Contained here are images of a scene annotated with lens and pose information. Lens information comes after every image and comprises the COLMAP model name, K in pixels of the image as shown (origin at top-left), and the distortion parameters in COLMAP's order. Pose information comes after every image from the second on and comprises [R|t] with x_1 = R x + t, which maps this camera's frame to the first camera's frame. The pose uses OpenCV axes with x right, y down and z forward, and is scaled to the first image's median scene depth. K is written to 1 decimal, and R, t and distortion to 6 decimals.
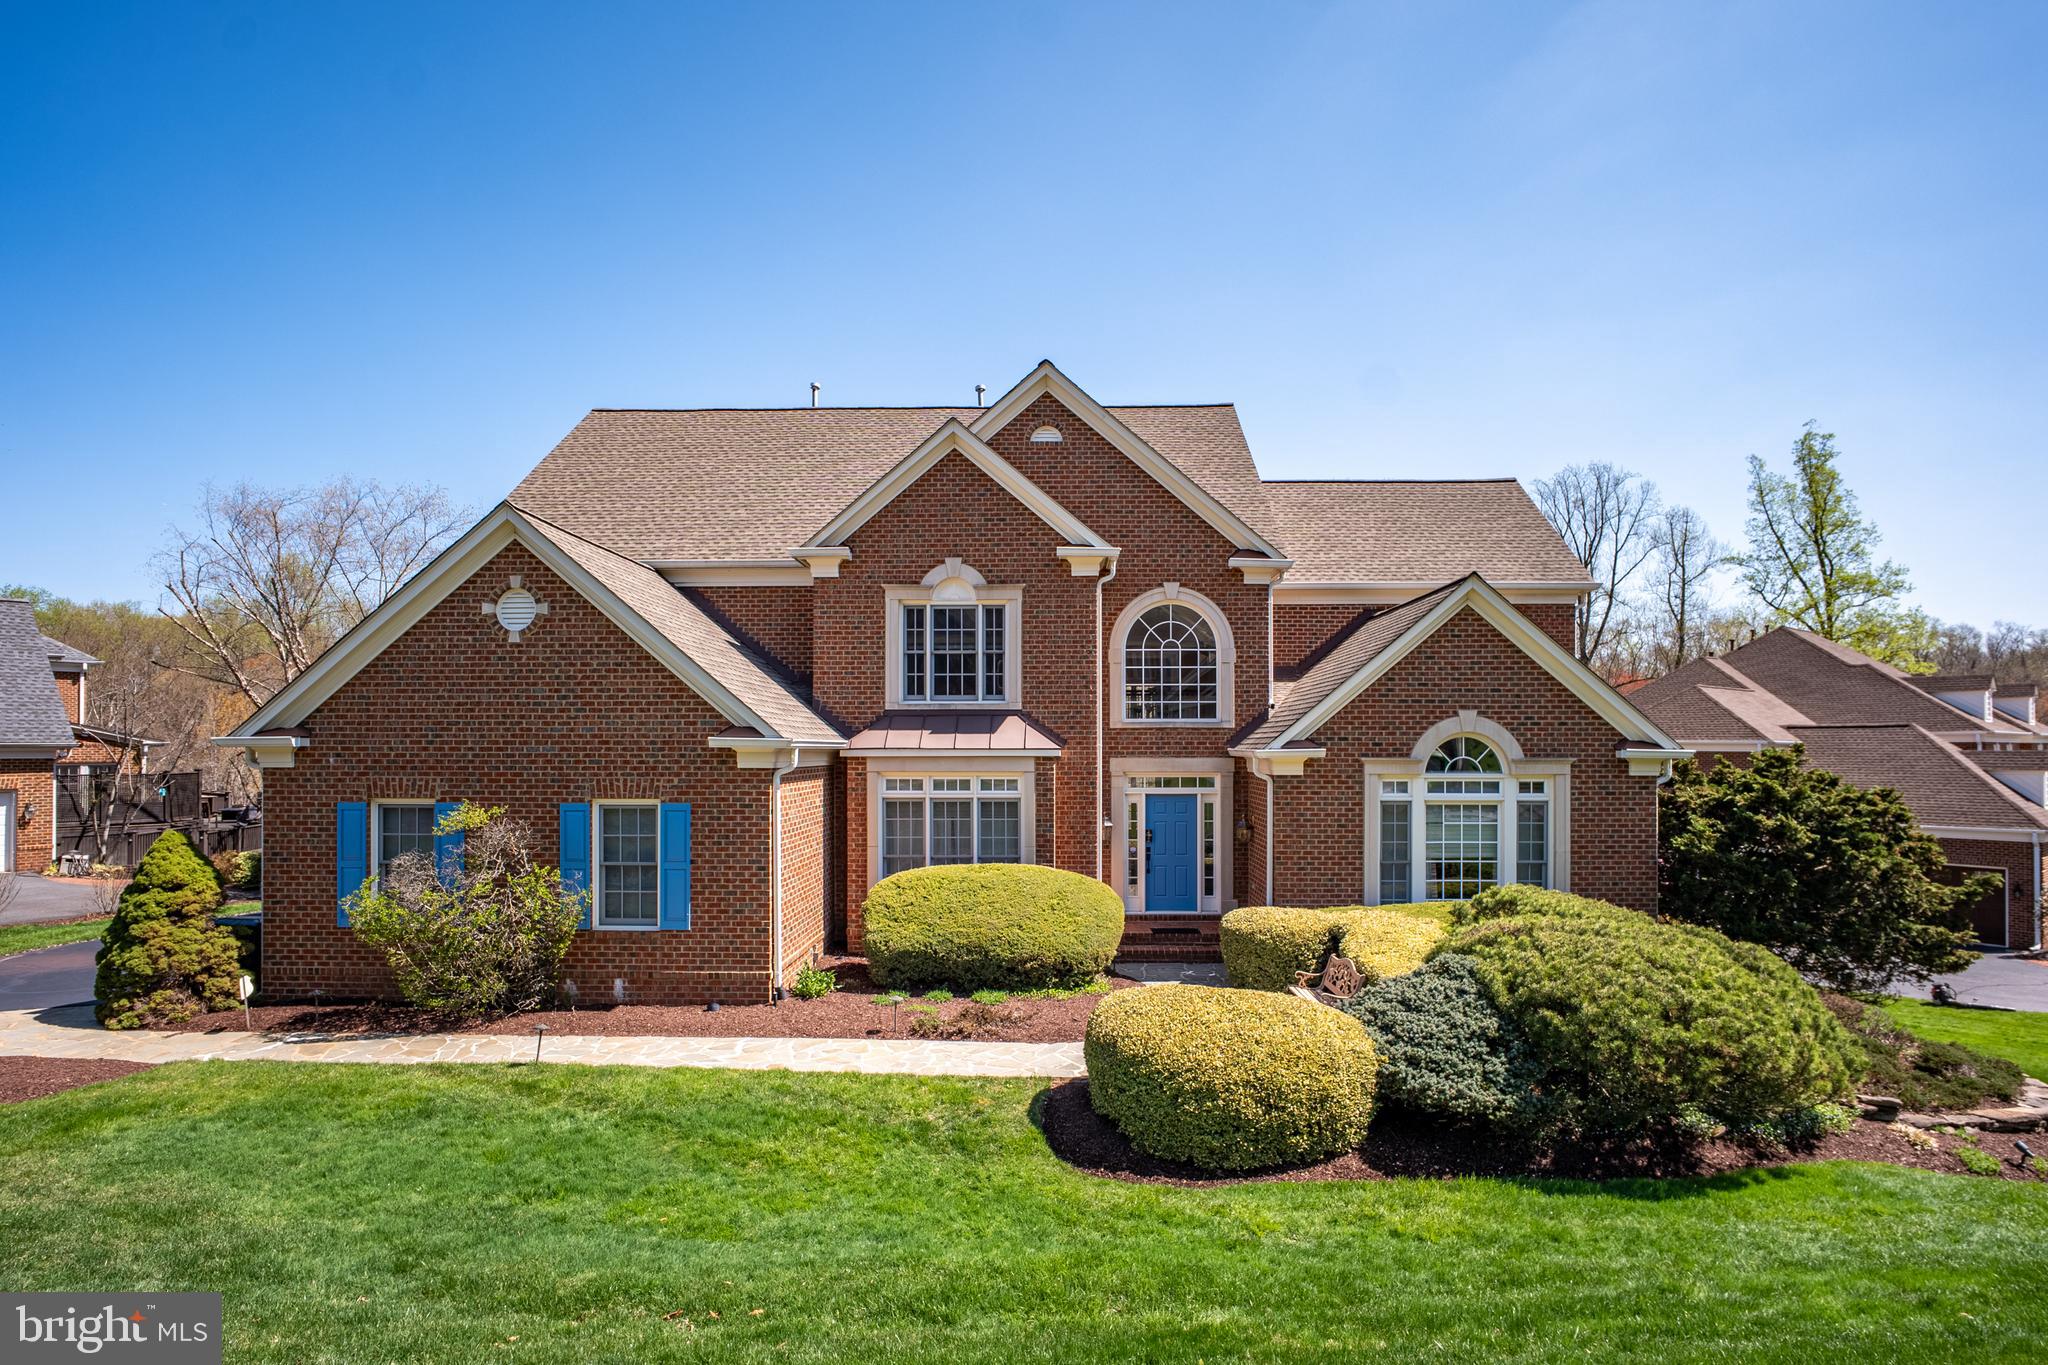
lens RADIAL K [[999.7, 0, 1047.8], [0, 999.7, 746.3], [0, 0, 1]] dist [-0.039561, 0.000021]
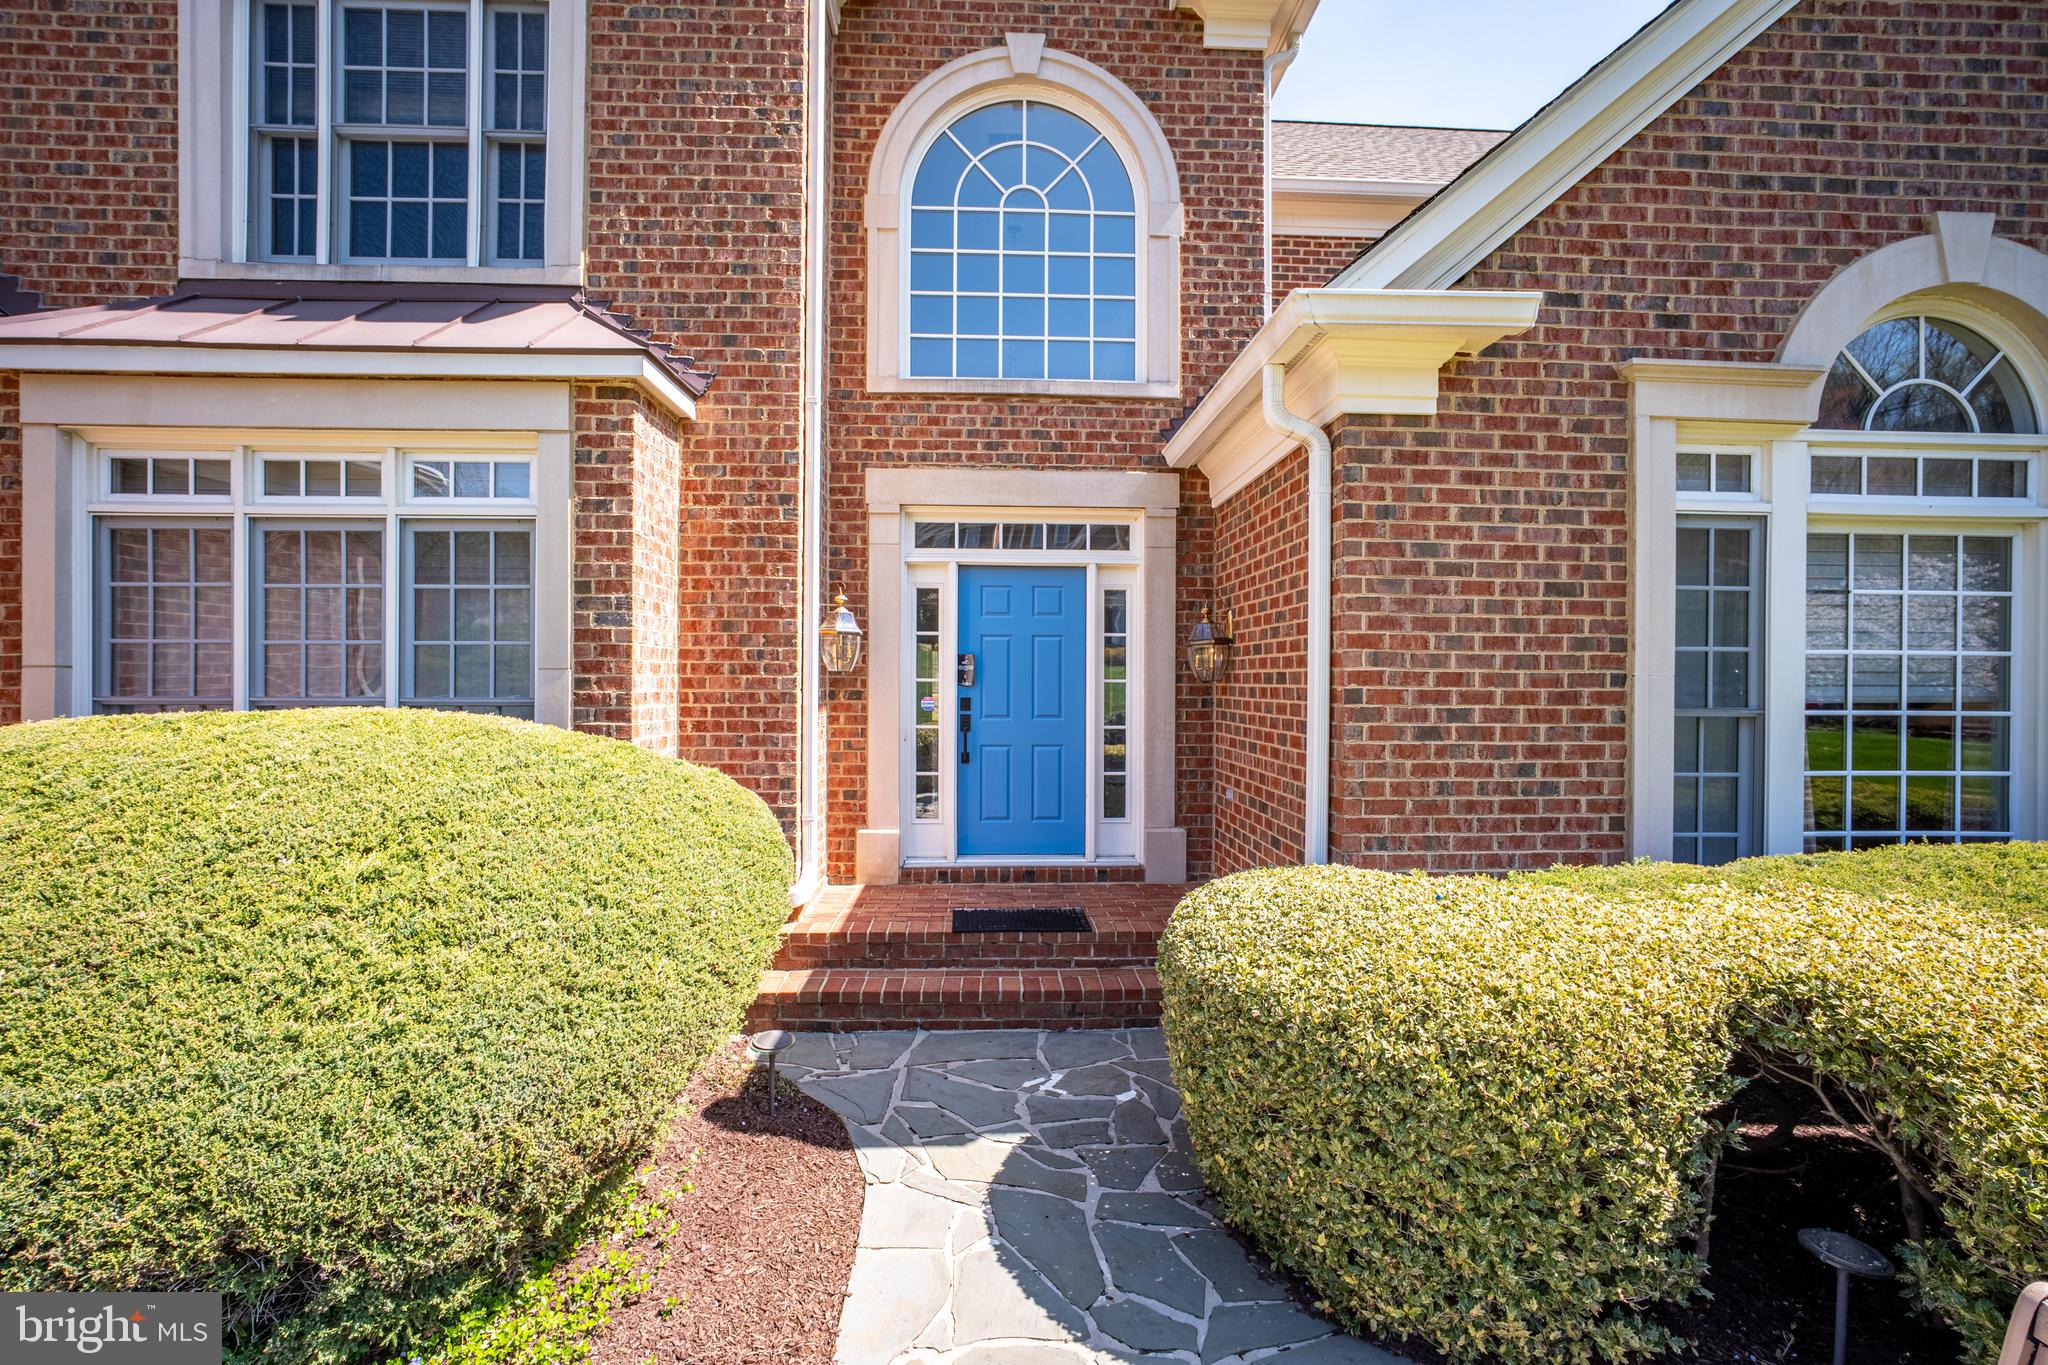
lens RADIAL K [[858.7, 0, 1024.0], [0, 858.7, 682.5], [0, 0, 1]] dist [-0.035591, 0.013358]
pose [[0.998190, 0.004883, 0.059936, 0.114639], [-0.005271, 0.999966, 0.006302, 0.102502], [-0.059903, -0.006606, 0.998182, 0.723735]]
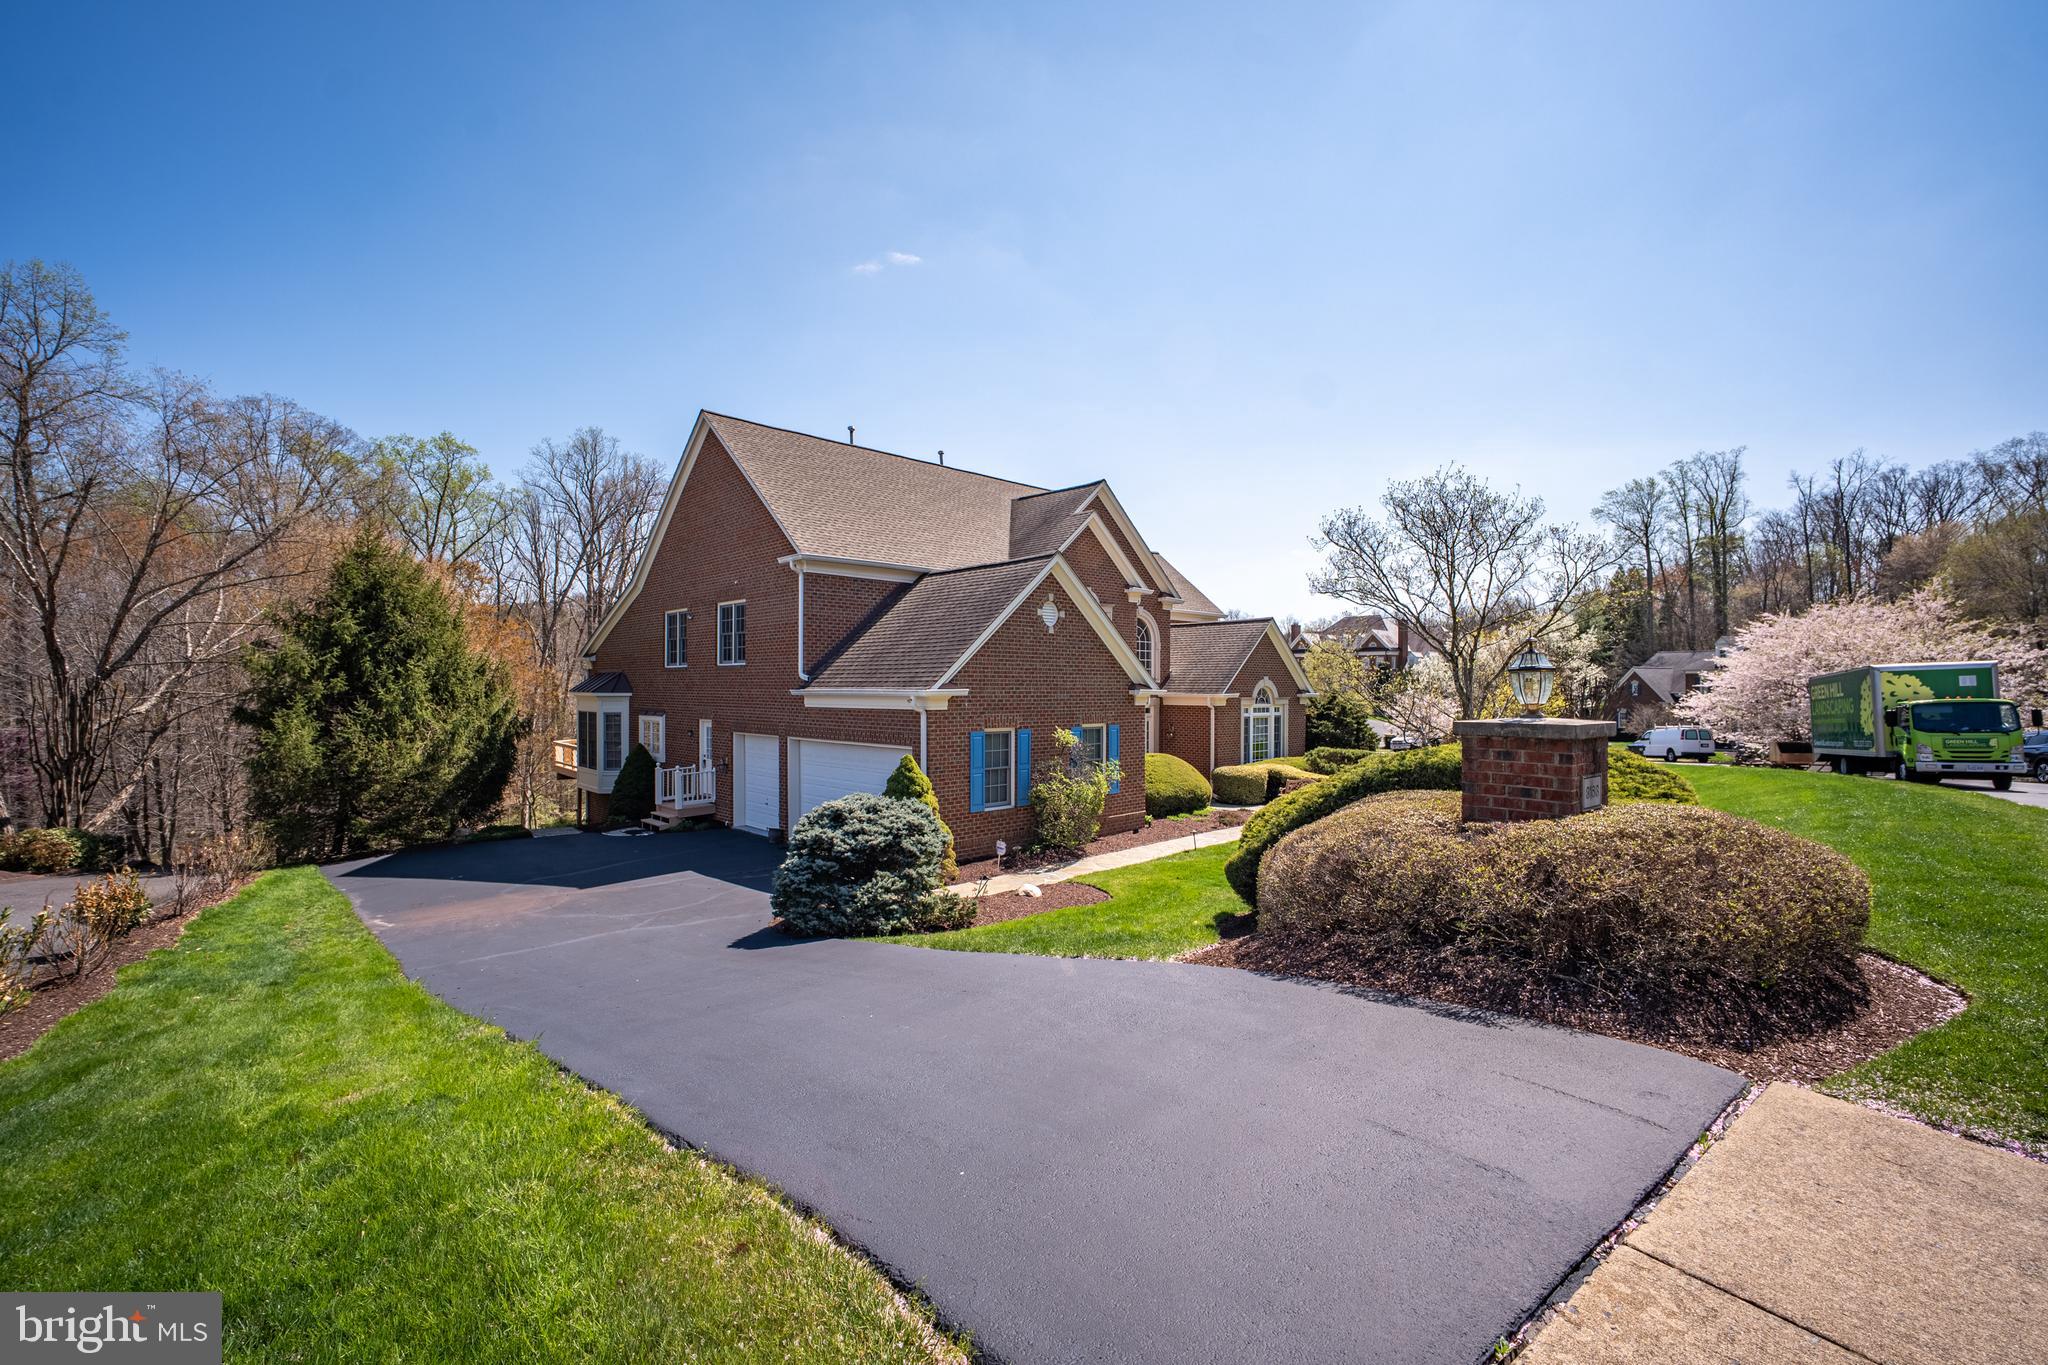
lens RADIAL K [[858.7, 0, 1024.0], [0, 858.7, 682.5], [0, 0, 1]] dist [-0.035591, 0.013358]
pose [[0.706872, 0.005326, 0.707322, -1.309909], [-0.003014, 0.999985, -0.004517, -0.011396], [-0.707335, 0.001061, 0.706877, -0.004304]]
